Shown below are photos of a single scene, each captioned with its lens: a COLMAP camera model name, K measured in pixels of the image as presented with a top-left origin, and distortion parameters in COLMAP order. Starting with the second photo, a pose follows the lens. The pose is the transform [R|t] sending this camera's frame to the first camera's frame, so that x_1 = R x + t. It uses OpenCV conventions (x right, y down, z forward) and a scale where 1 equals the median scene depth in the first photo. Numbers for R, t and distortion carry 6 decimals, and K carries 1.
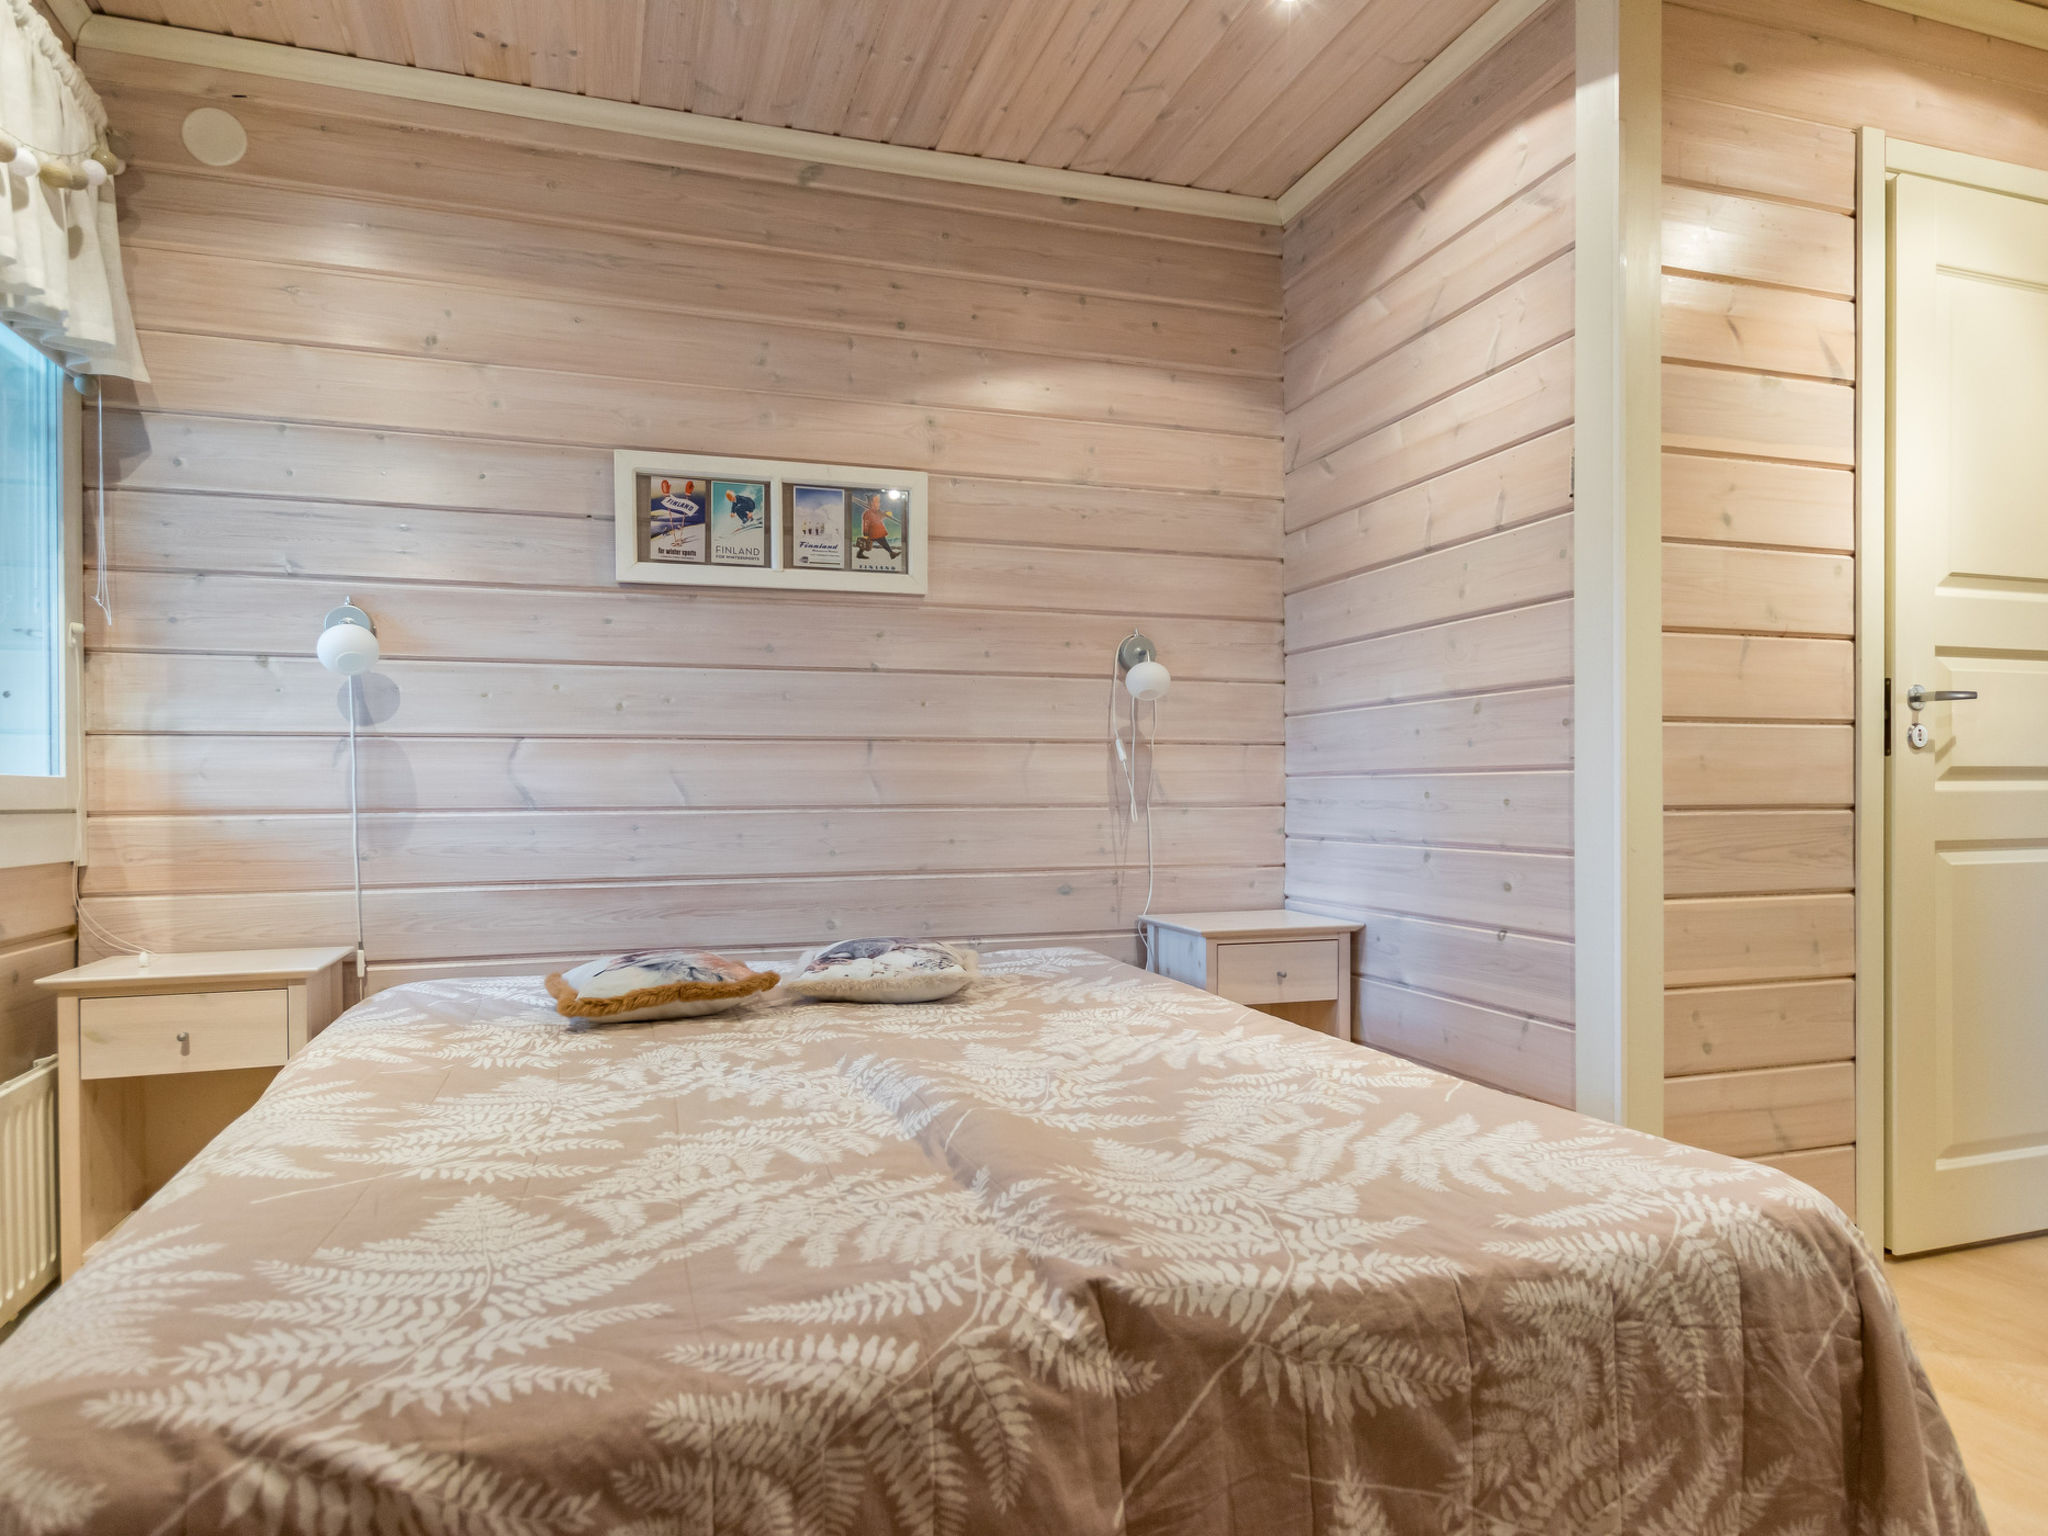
lens RADIAL K [[1222.0, 0, 1011.8], [0, 1222.0, 804.1], [0, 0, 1]] dist [-0.000968, 0.001010]
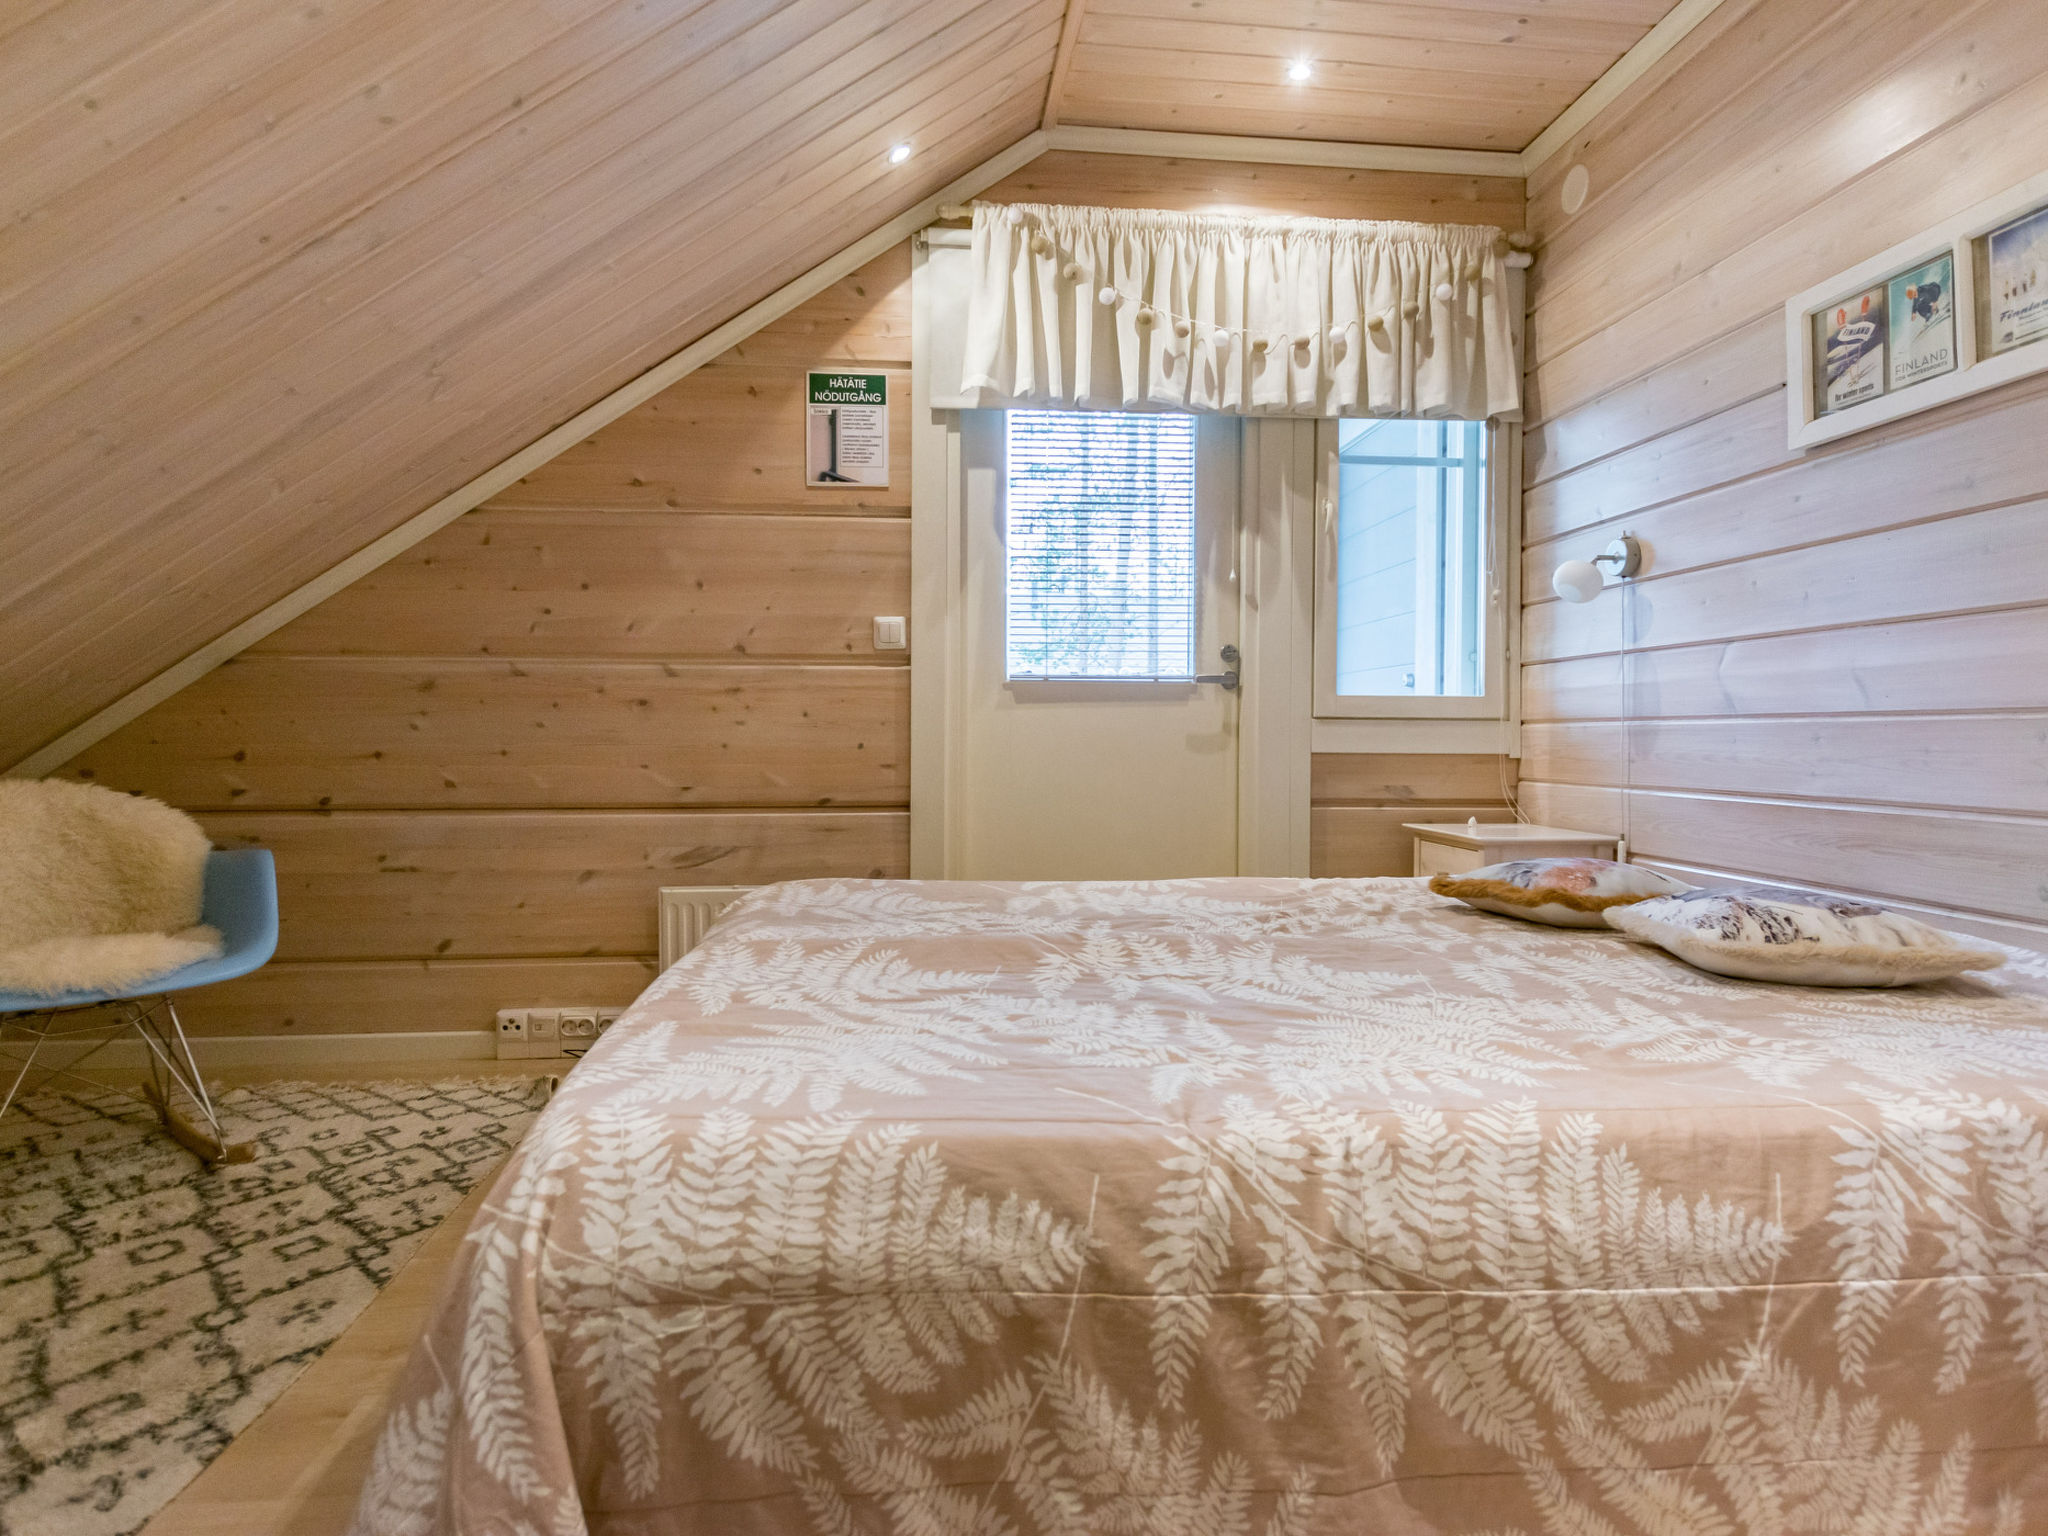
lens RADIAL K [[1138.0, 0, 1008.1], [0, 1138.0, 731.2], [0, 0, 1]] dist [0.005162, -0.000777]
pose [[-0.234165, 0.003424, -0.972191, 0.583320], [-0.004201, 0.999981, 0.004534, 0.013812], [0.972188, 0.005146, -0.234146, 0.642962]]
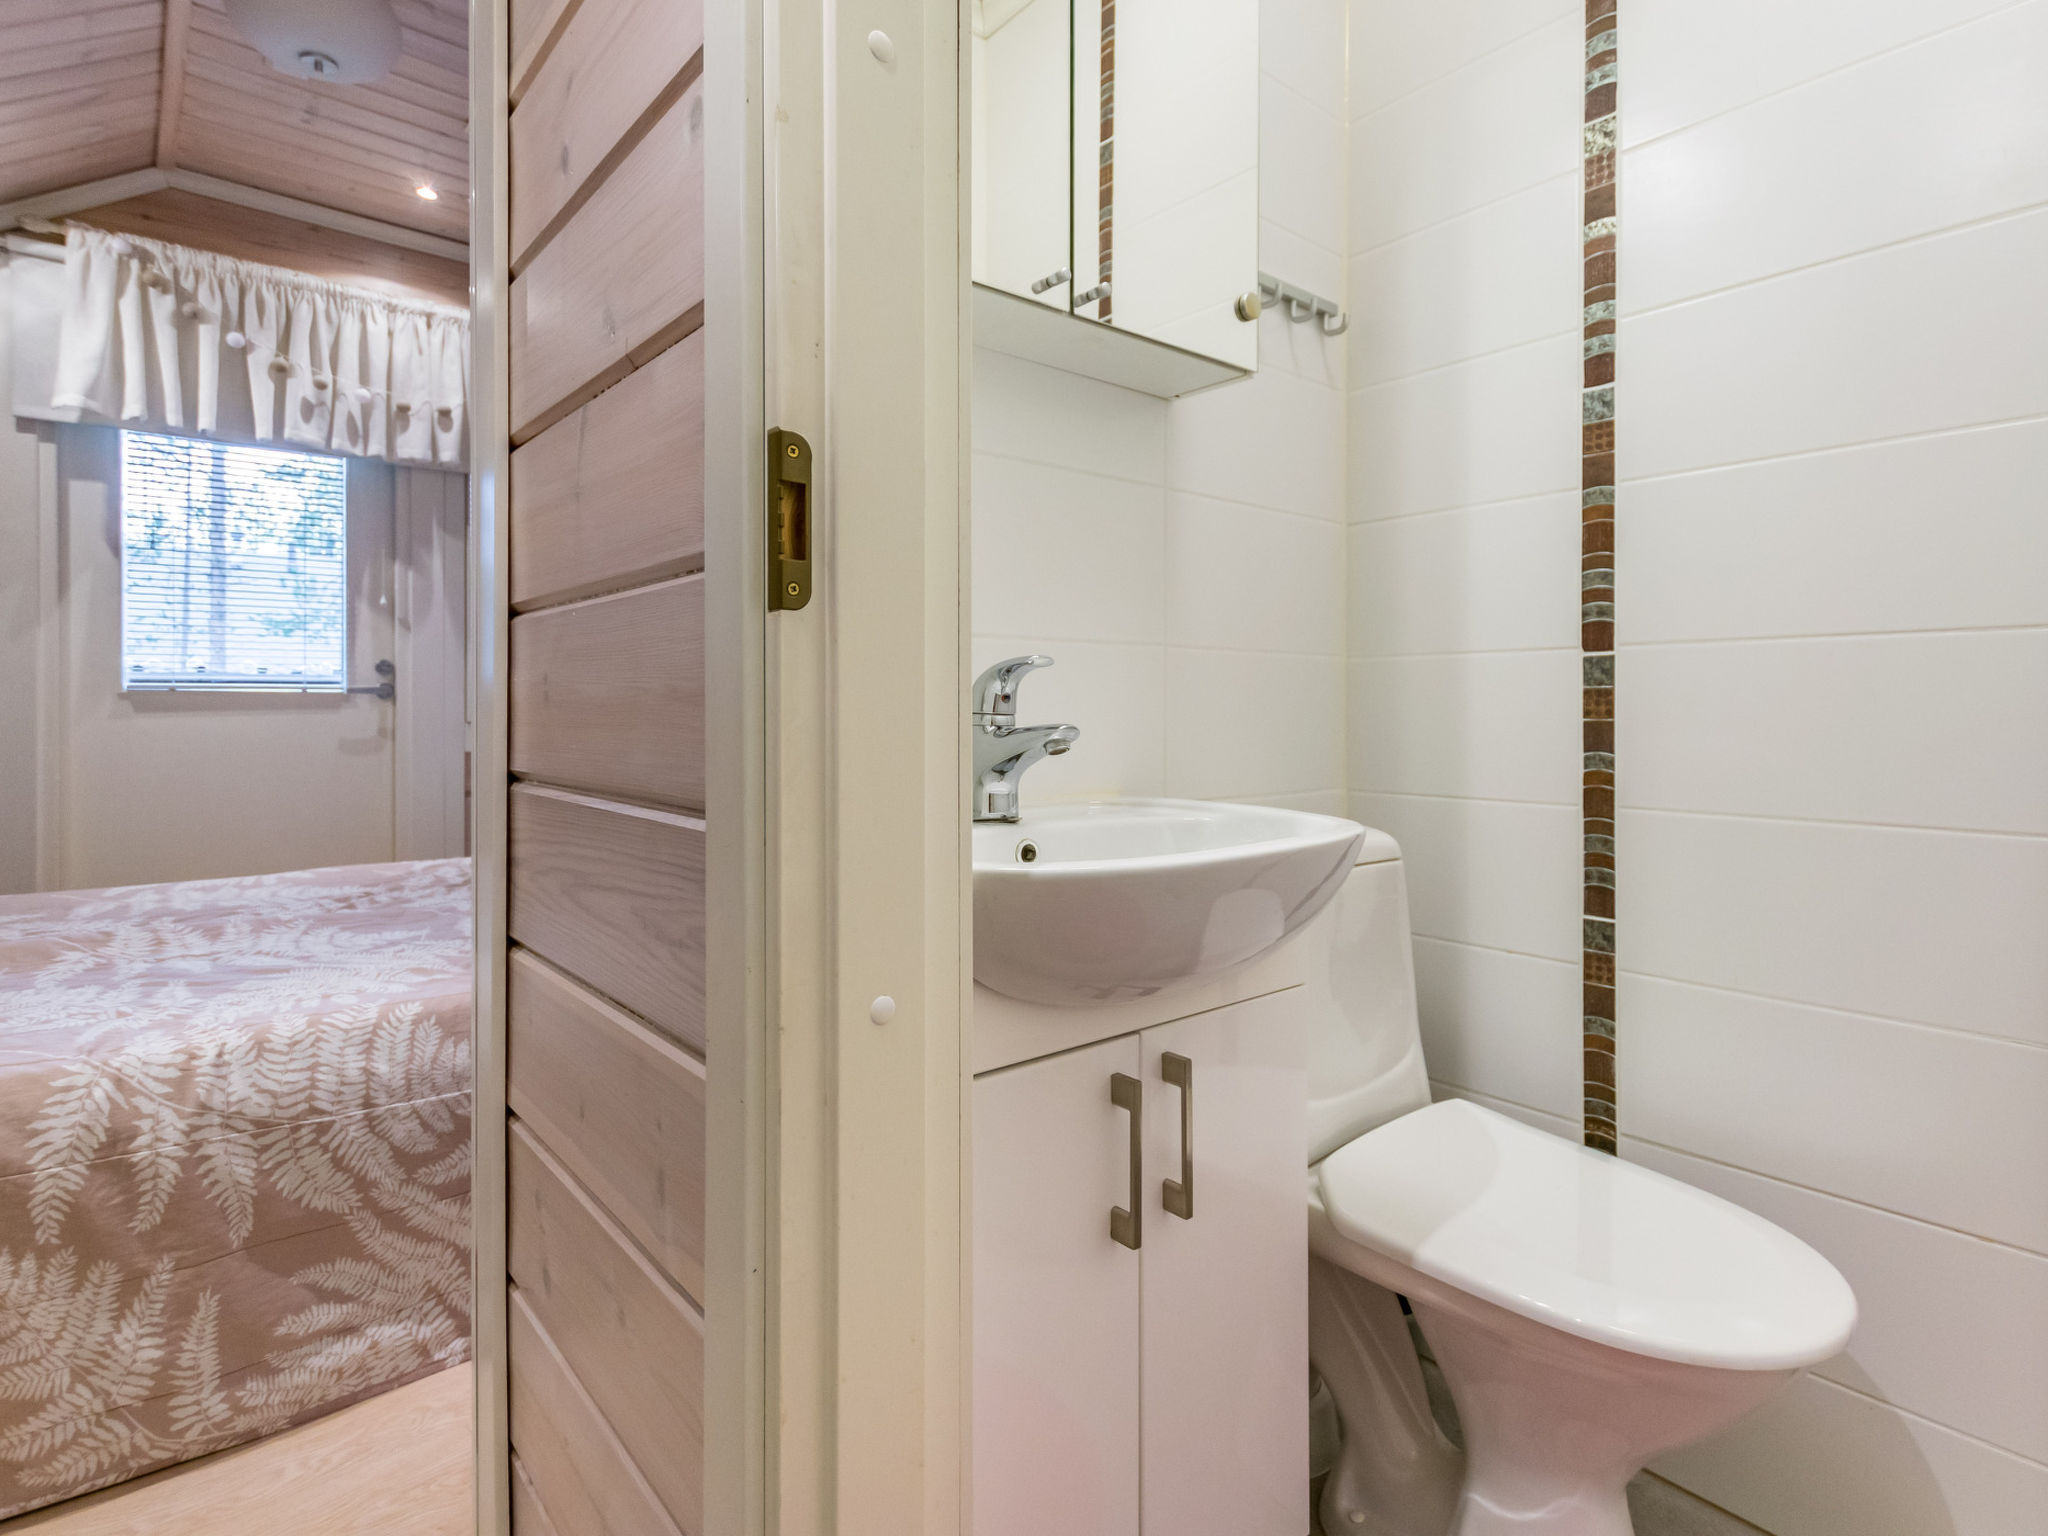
lens RADIAL K [[1032.6, 0, 989.2], [0, 1032.6, 711.1], [0, 0, 1]] dist [0.017148, -0.004620]
pose [[0.370648, 0.005935, -0.928755, 0.822001], [-0.005074, 0.999978, 0.004365, -0.024003], [0.928760, 0.003095, 0.370670, 0.821174]]
